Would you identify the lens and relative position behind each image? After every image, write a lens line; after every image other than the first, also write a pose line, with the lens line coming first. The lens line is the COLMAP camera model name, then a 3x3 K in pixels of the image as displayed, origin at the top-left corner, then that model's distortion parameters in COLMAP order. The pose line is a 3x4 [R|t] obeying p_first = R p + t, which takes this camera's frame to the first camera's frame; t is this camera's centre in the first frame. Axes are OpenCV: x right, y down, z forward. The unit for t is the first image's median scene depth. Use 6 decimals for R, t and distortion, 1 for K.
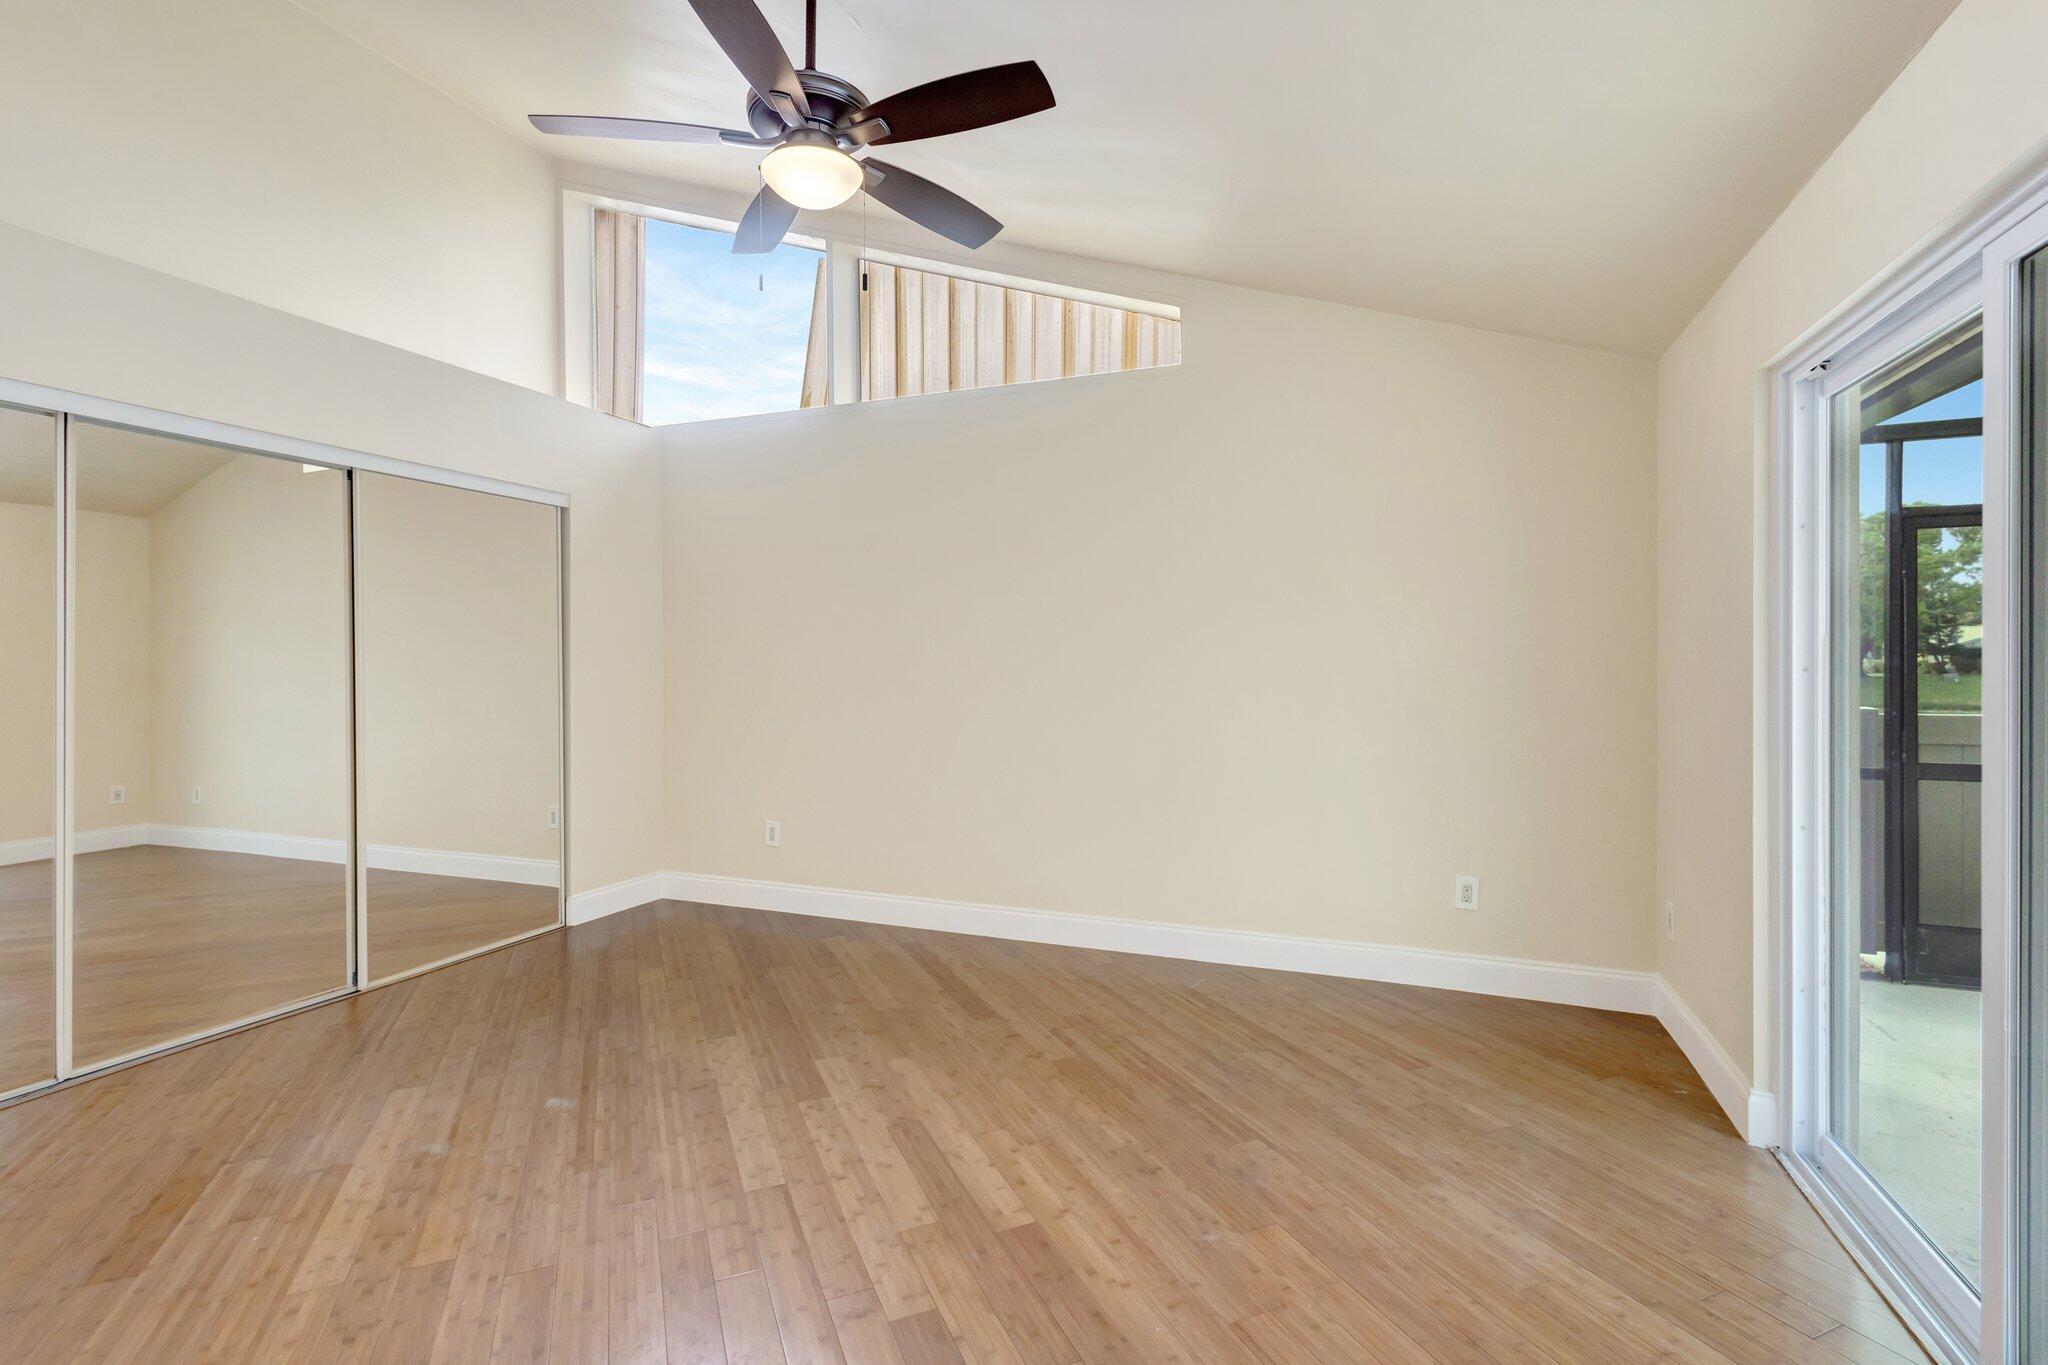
lens RADIAL K [[944.9, 0, 1058.0], [0, 944.9, 677.3], [0, 0, 1]] dist [-0.003452, -0.000751]
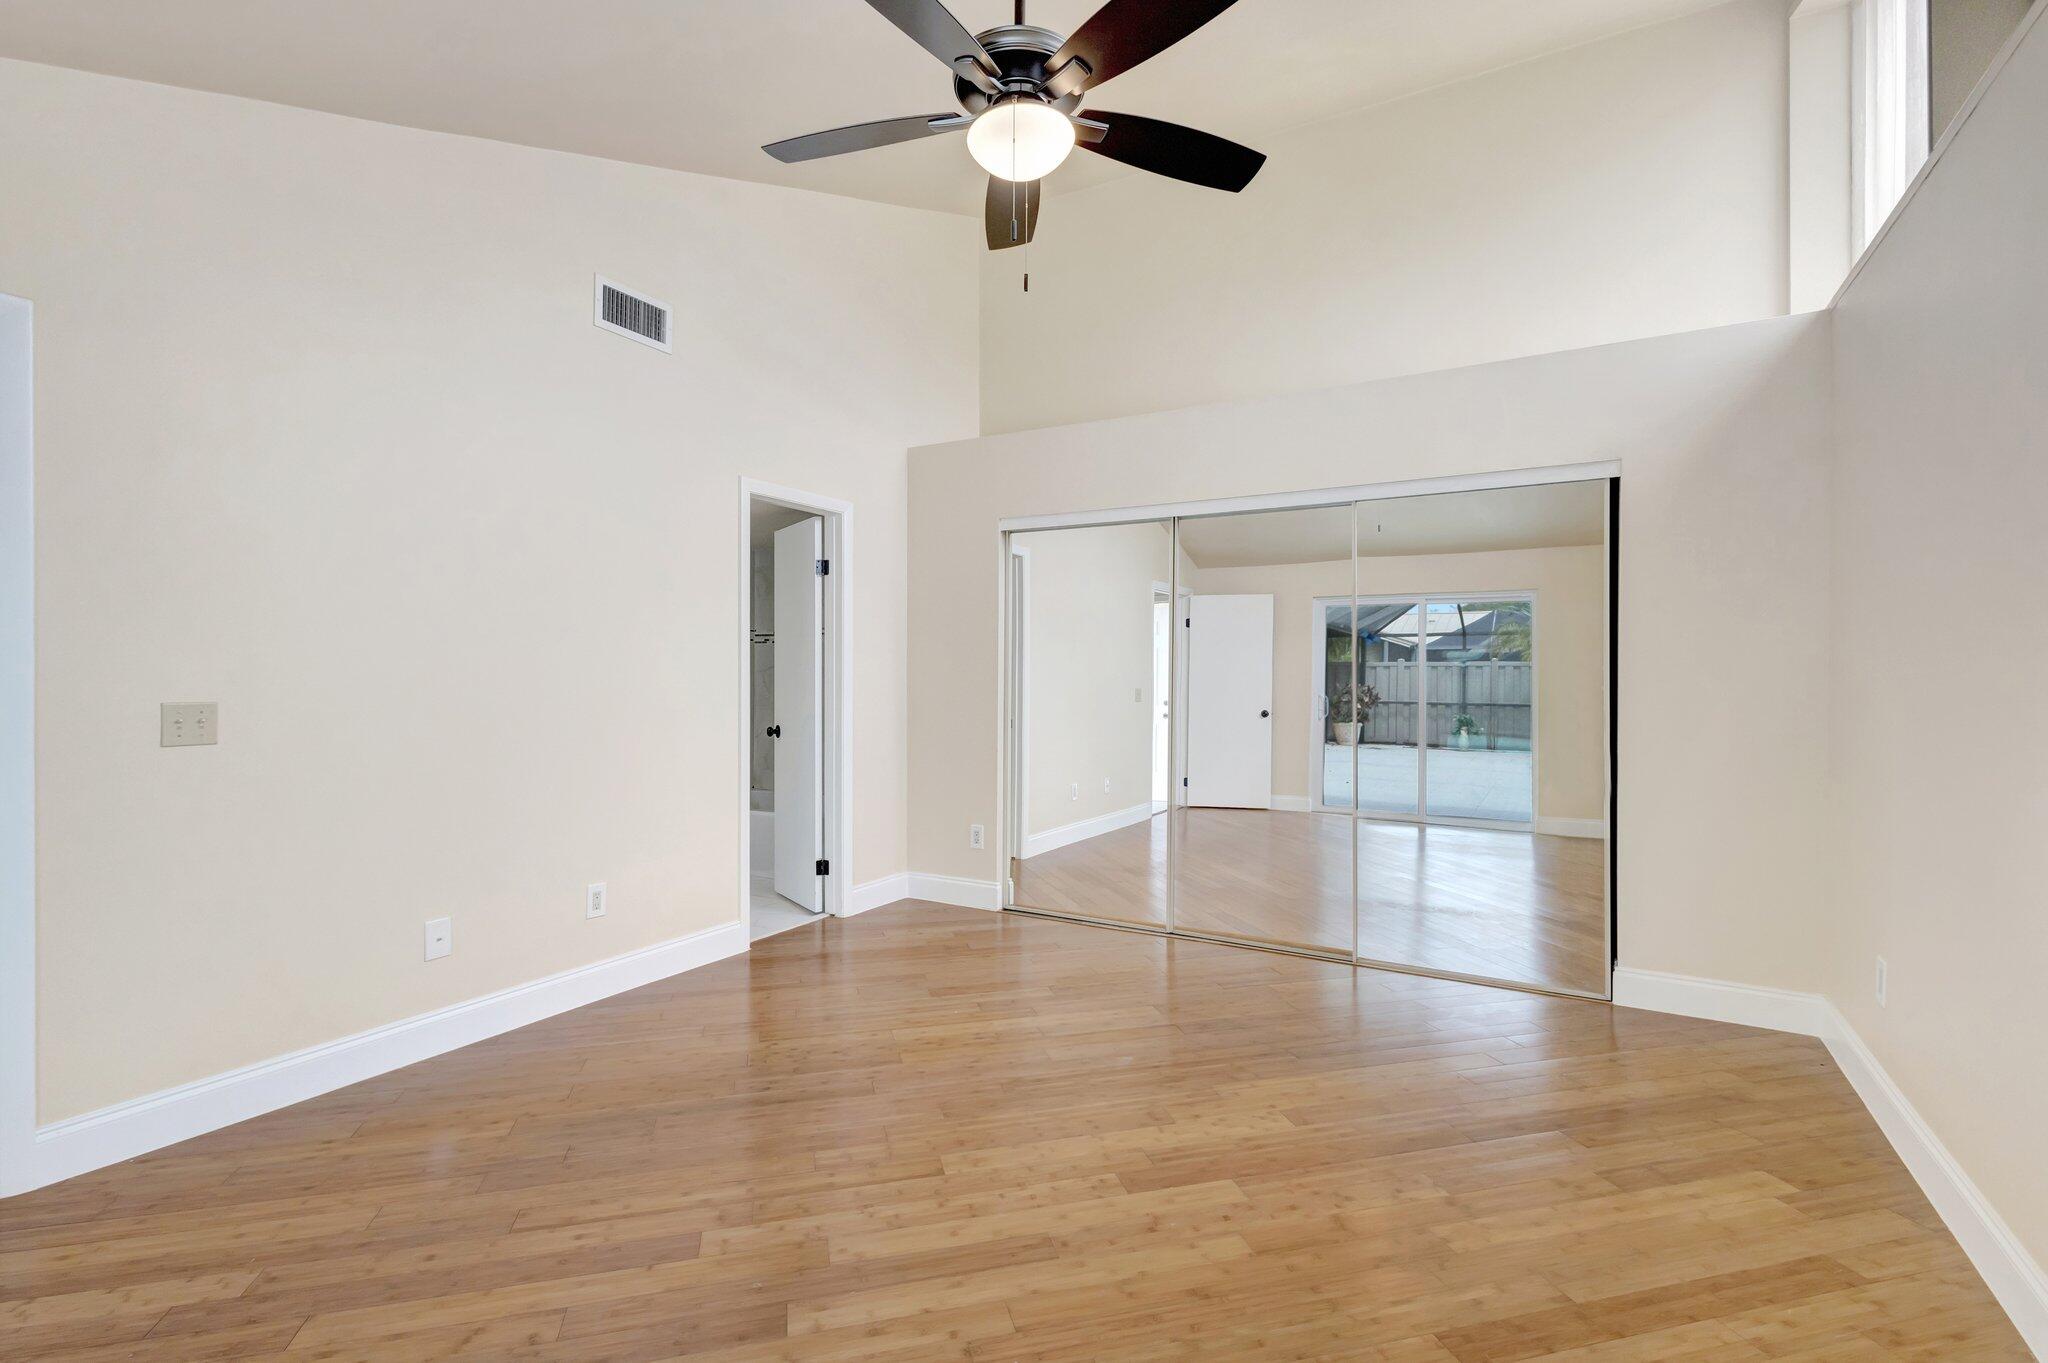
lens RADIAL K [[952.0, 0, 1002.0], [0, 952.0, 684.2], [0, 0, 1]] dist [0.018177, -0.000050]
pose [[-0.191329, 0.010882, -0.981466, 0.698371], [-0.017464, 0.999743, 0.014489, -0.015270], [0.981371, 0.019912, -0.191089, 1.212976]]
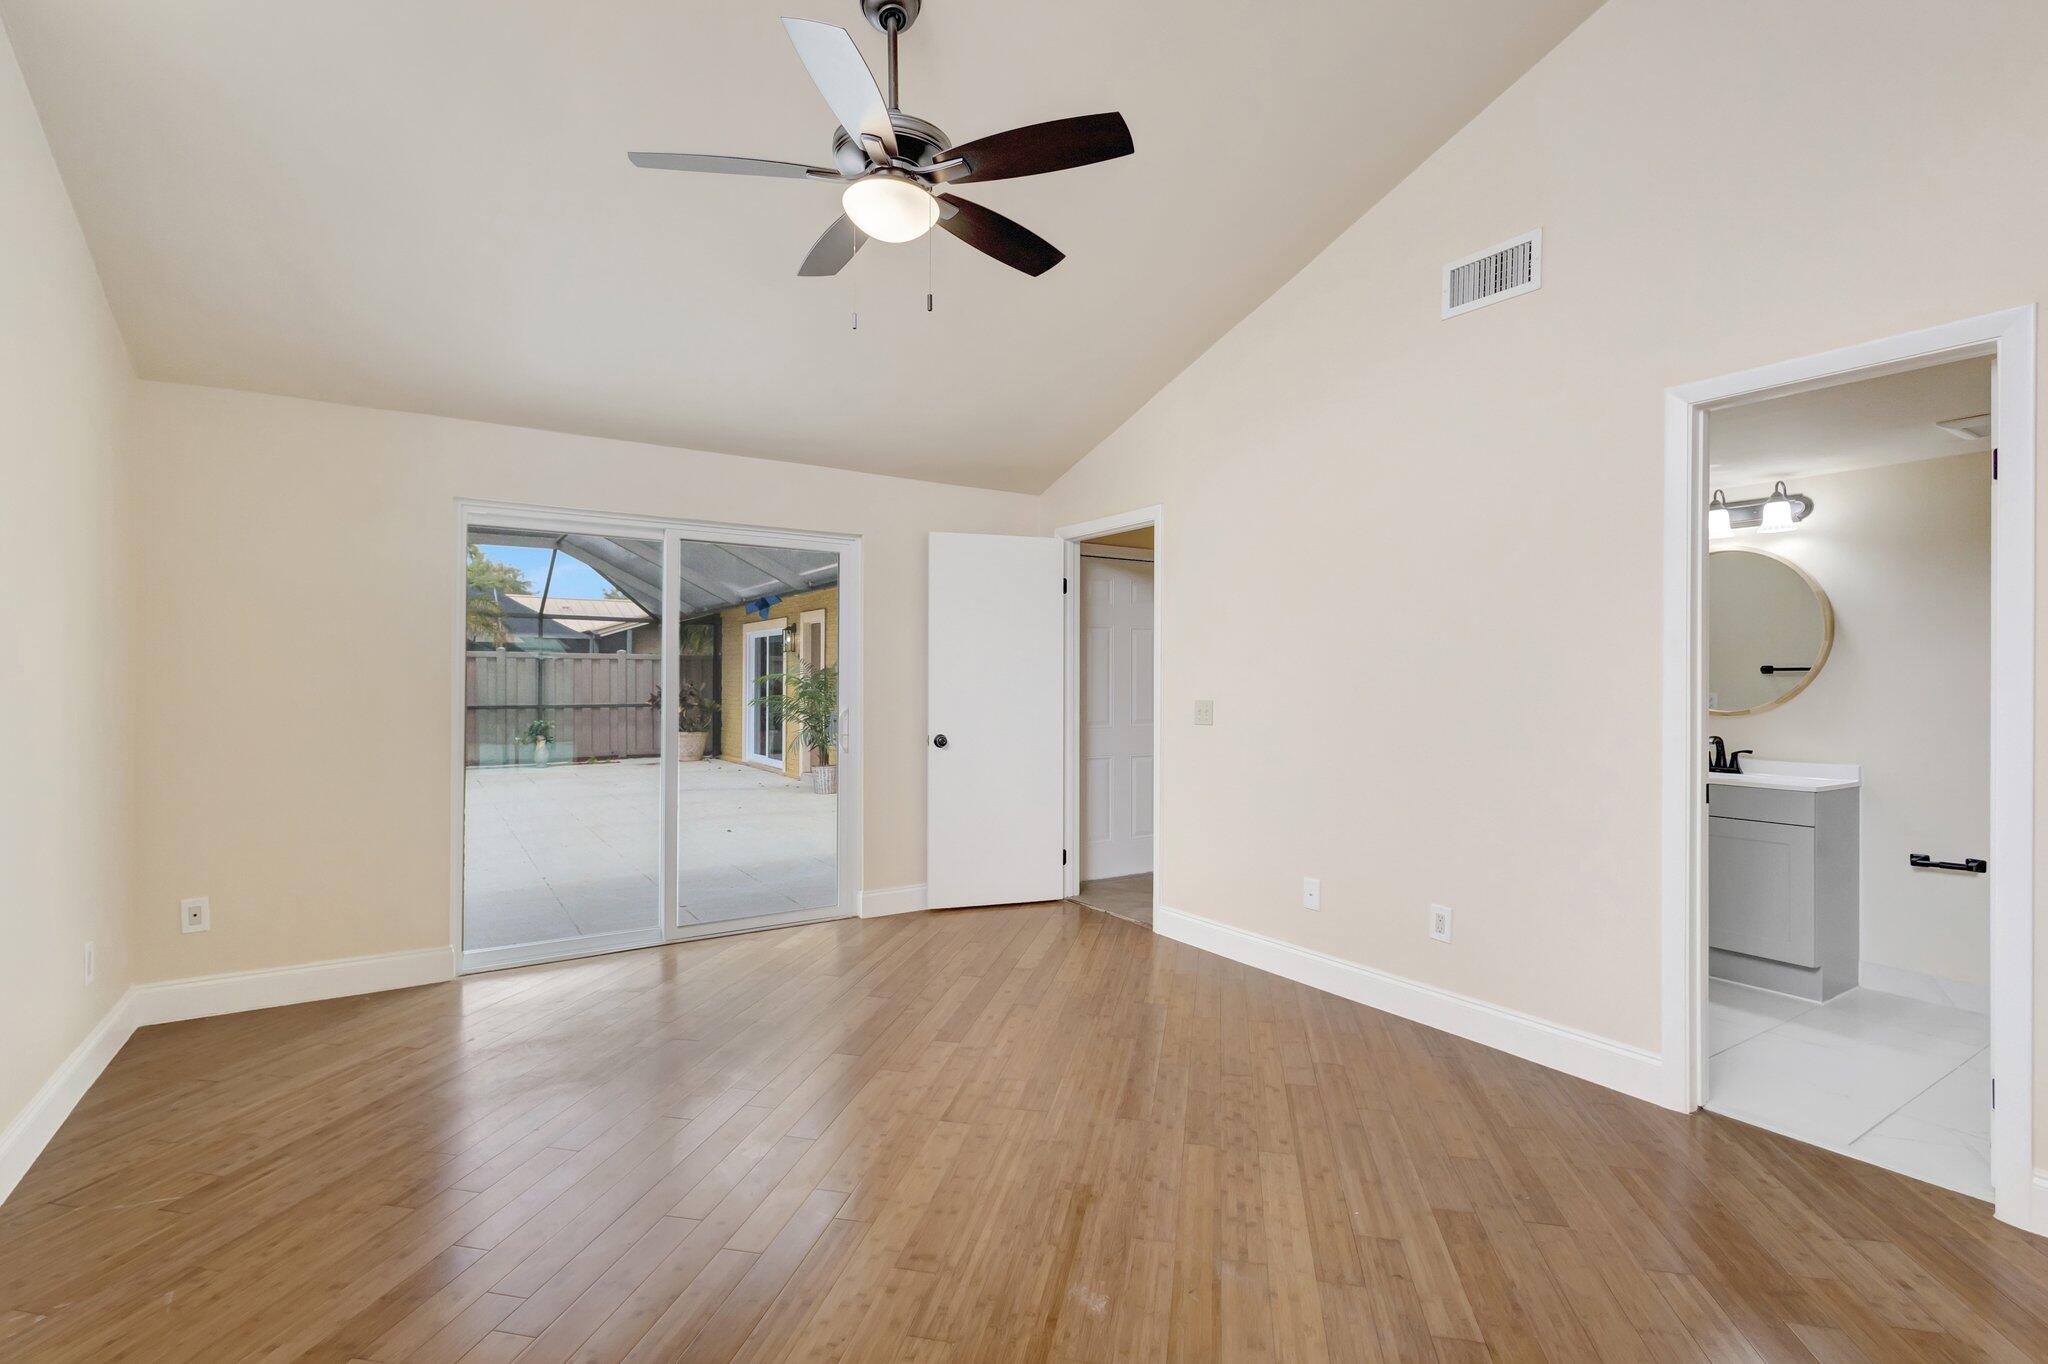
lens RADIAL K [[938.8, 0, 1025.1], [0, 938.8, 679.6], [0, 0, 1]] dist [0.006048, -0.000437]
pose [[-0.801432, -0.005026, 0.598064, -1.032837], [0.000797, 0.999955, 0.009472, -0.019513], [-0.598085, 0.008068, -0.801392, 1.807890]]
